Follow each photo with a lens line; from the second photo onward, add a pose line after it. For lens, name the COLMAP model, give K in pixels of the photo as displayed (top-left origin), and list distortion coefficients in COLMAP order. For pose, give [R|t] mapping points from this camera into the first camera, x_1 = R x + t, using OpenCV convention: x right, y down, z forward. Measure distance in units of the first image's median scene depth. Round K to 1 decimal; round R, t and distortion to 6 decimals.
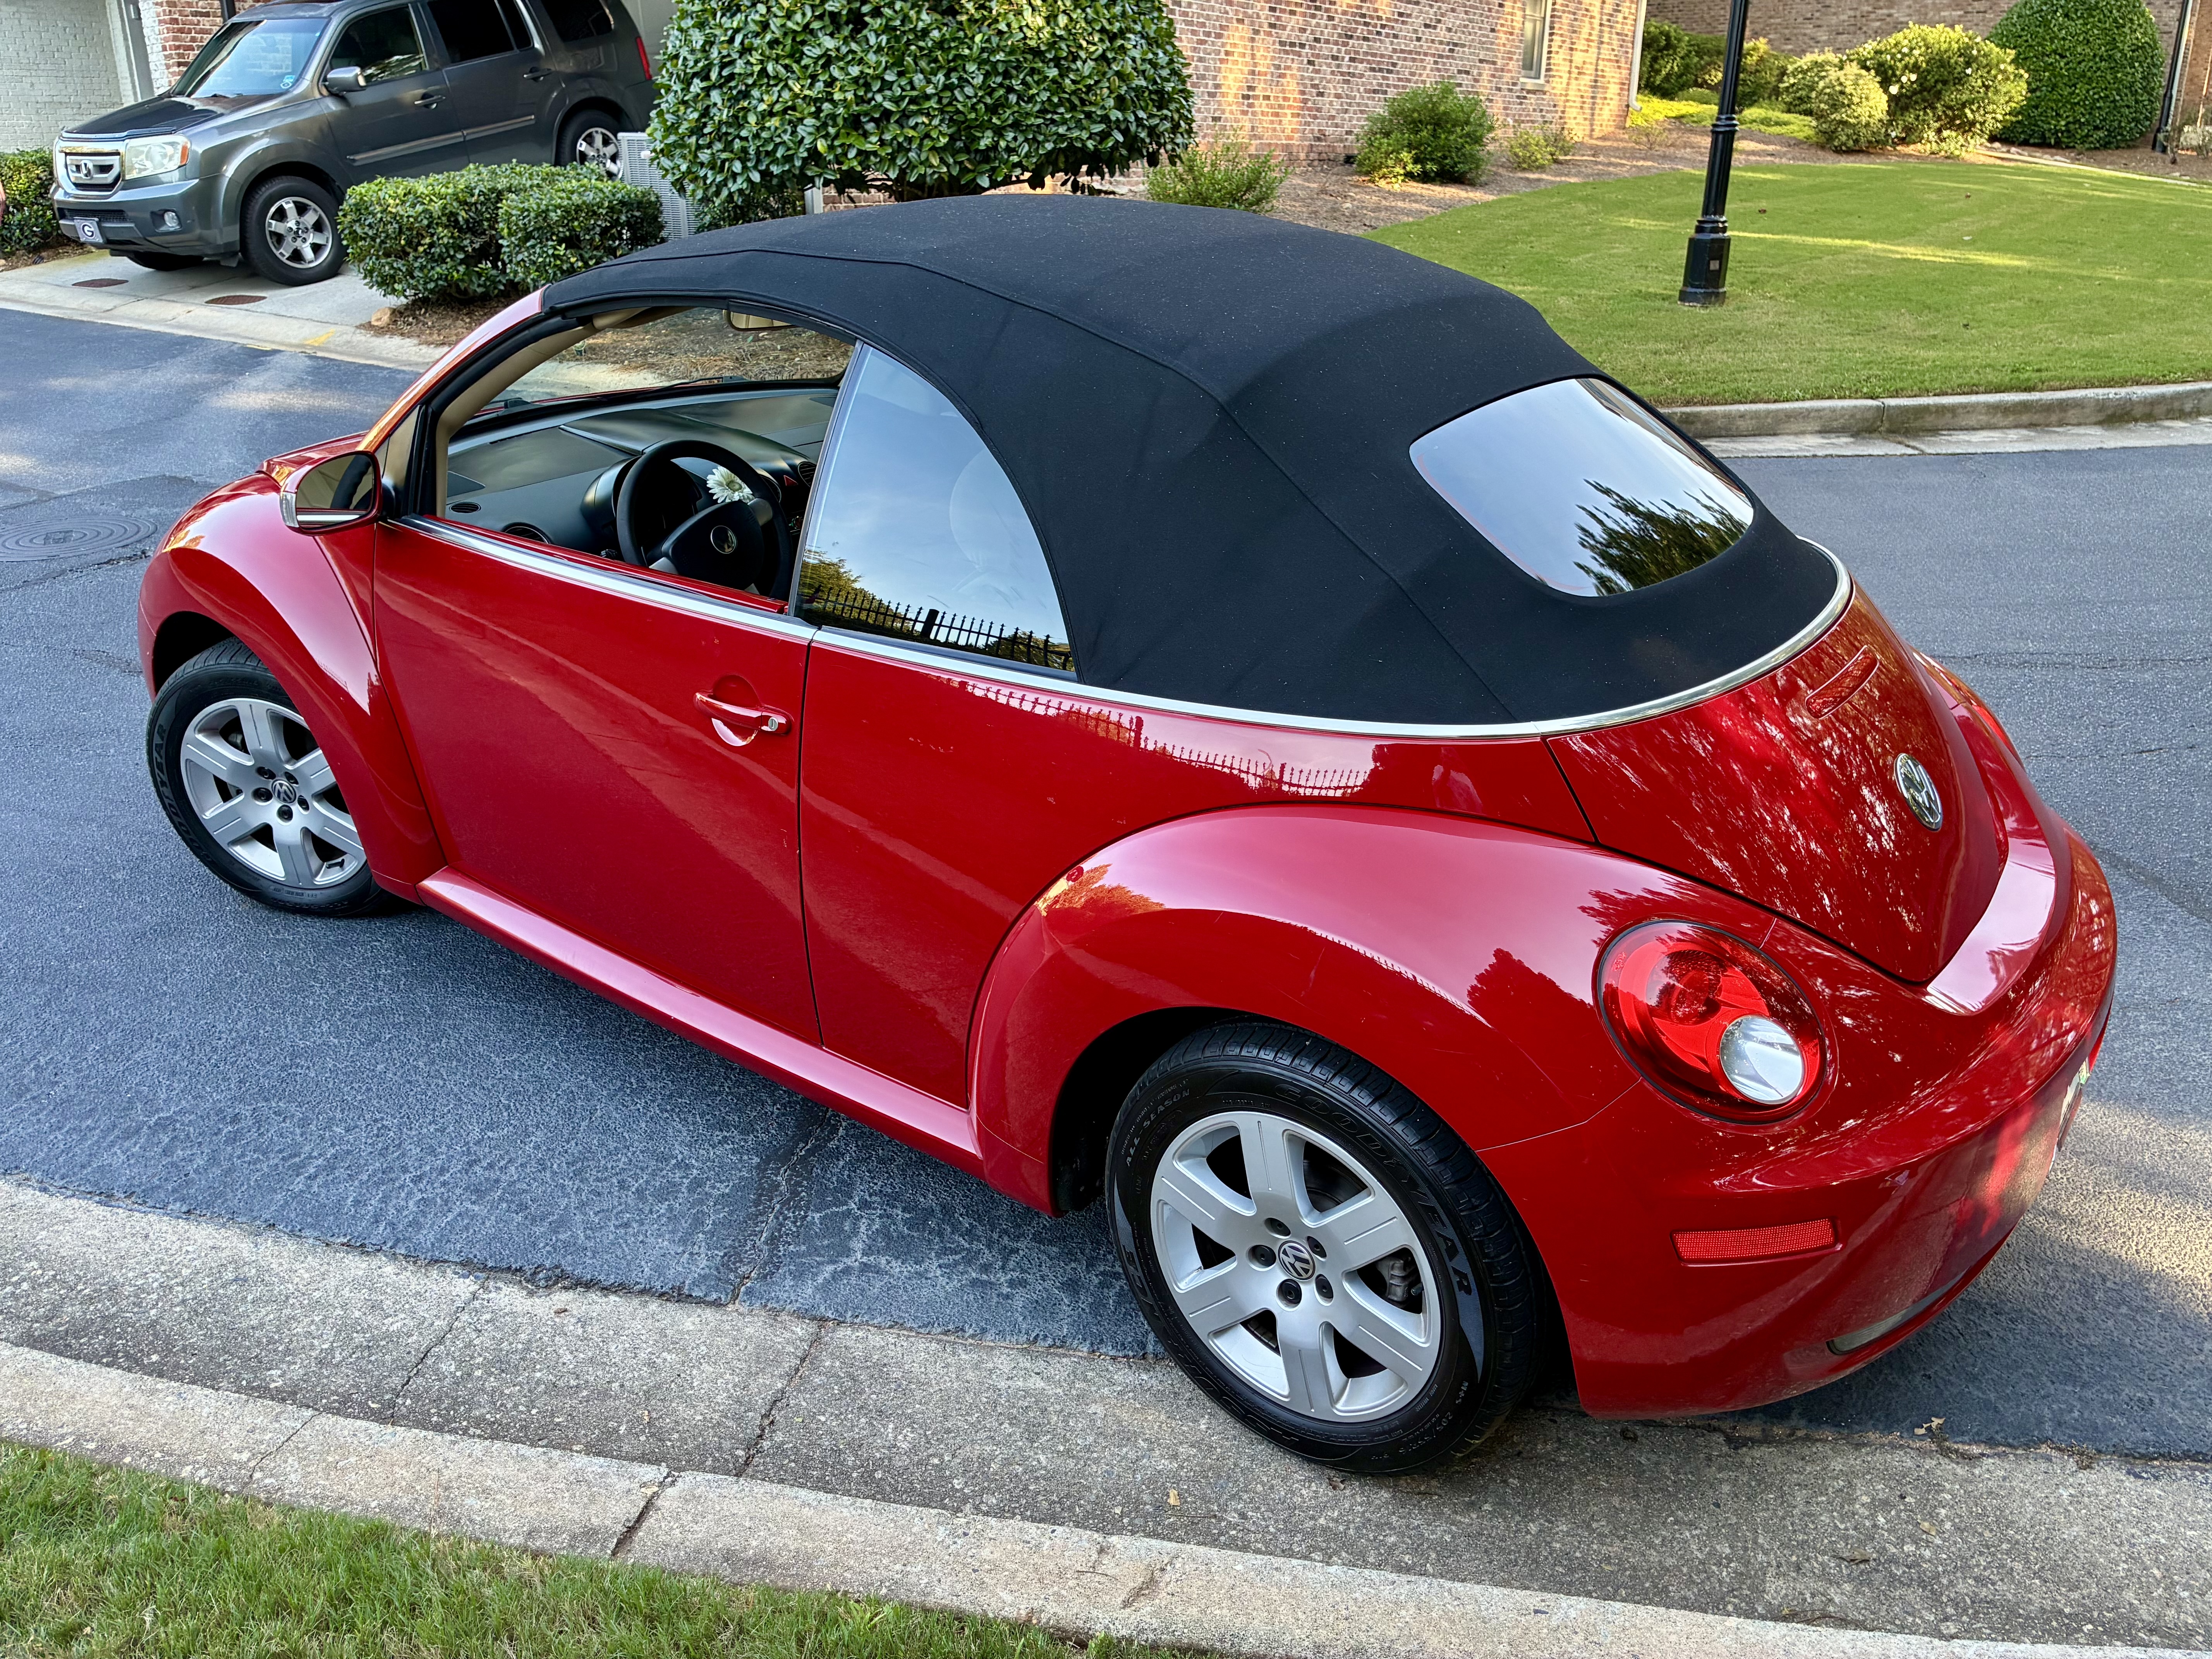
lens RADIAL K [[1678.7, 0, 1107.1], [0, 1678.7, 827.9], [0, 0, 1]] dist [0.039508, -0.049244]
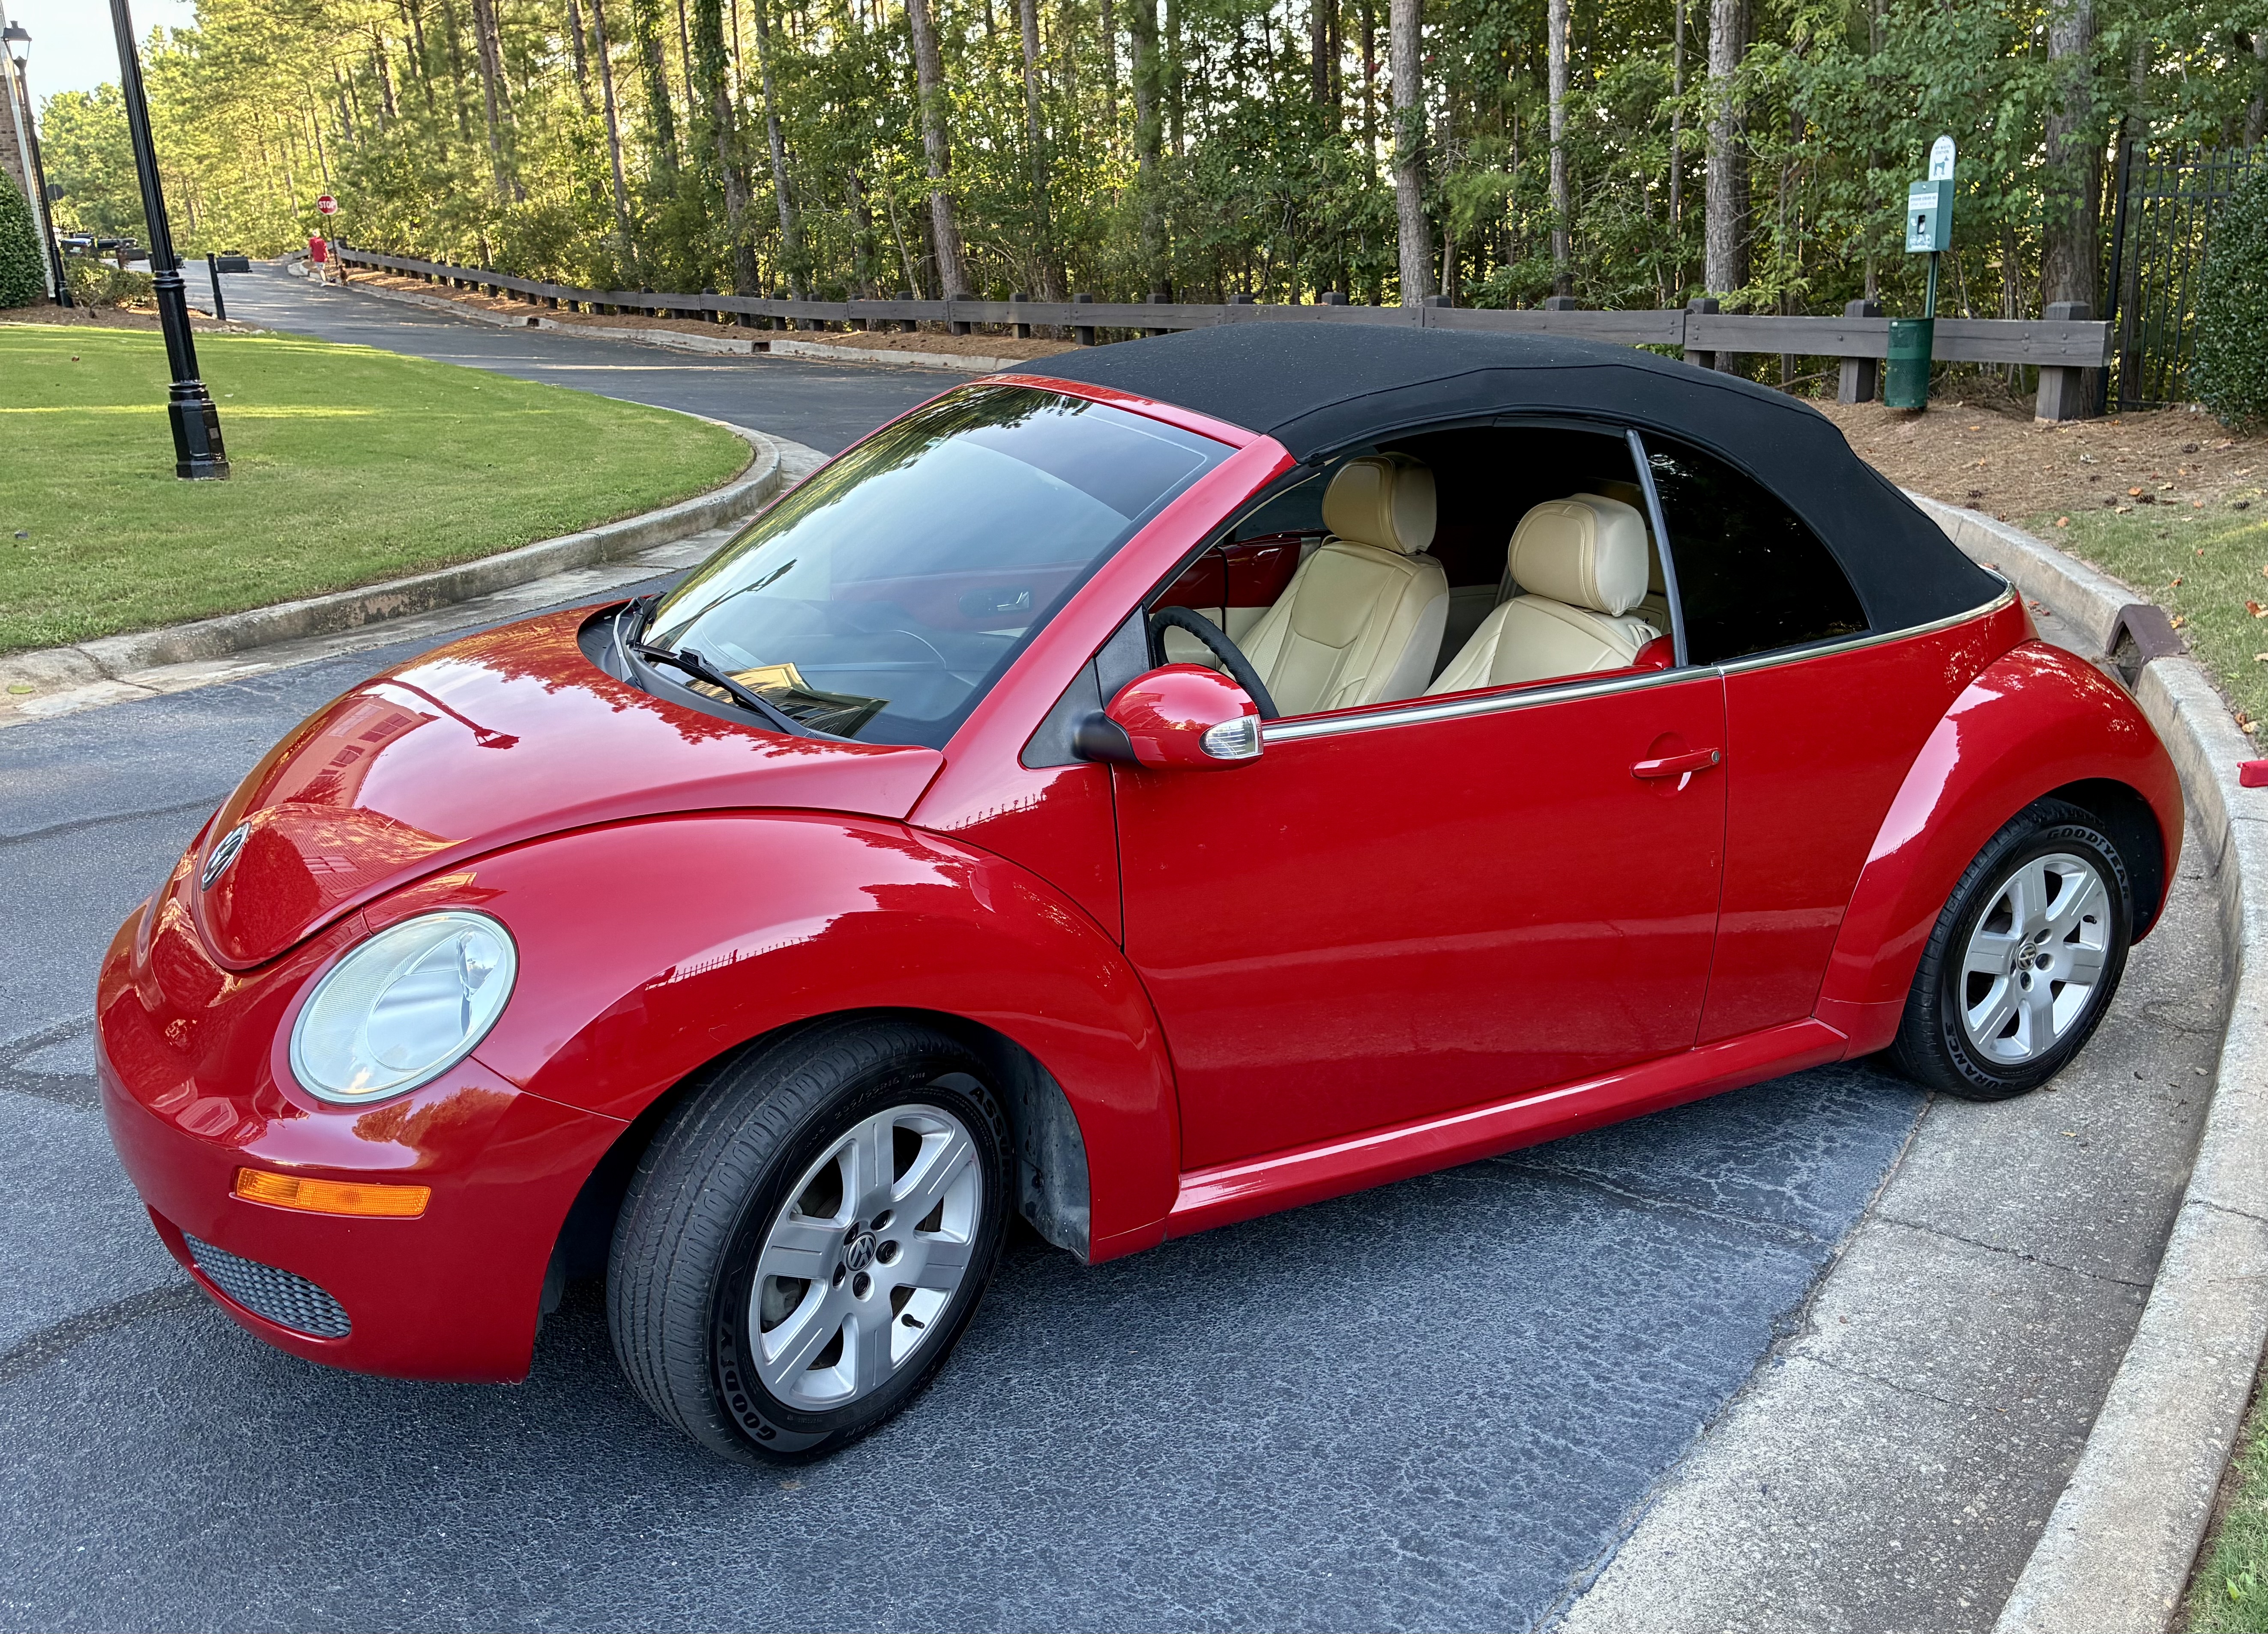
lens RADIAL K [[1901.9, 0, 1135.8], [0, 1901.9, 819.6], [0, 0, 1]] dist [0.014306, 0.004542]
pose [[0.400083, -0.270679, 0.875595, -1.422897], [0.374208, 0.920369, 0.113534, -0.300599], [-0.836601, 0.282231, 0.469514, 0.688658]]
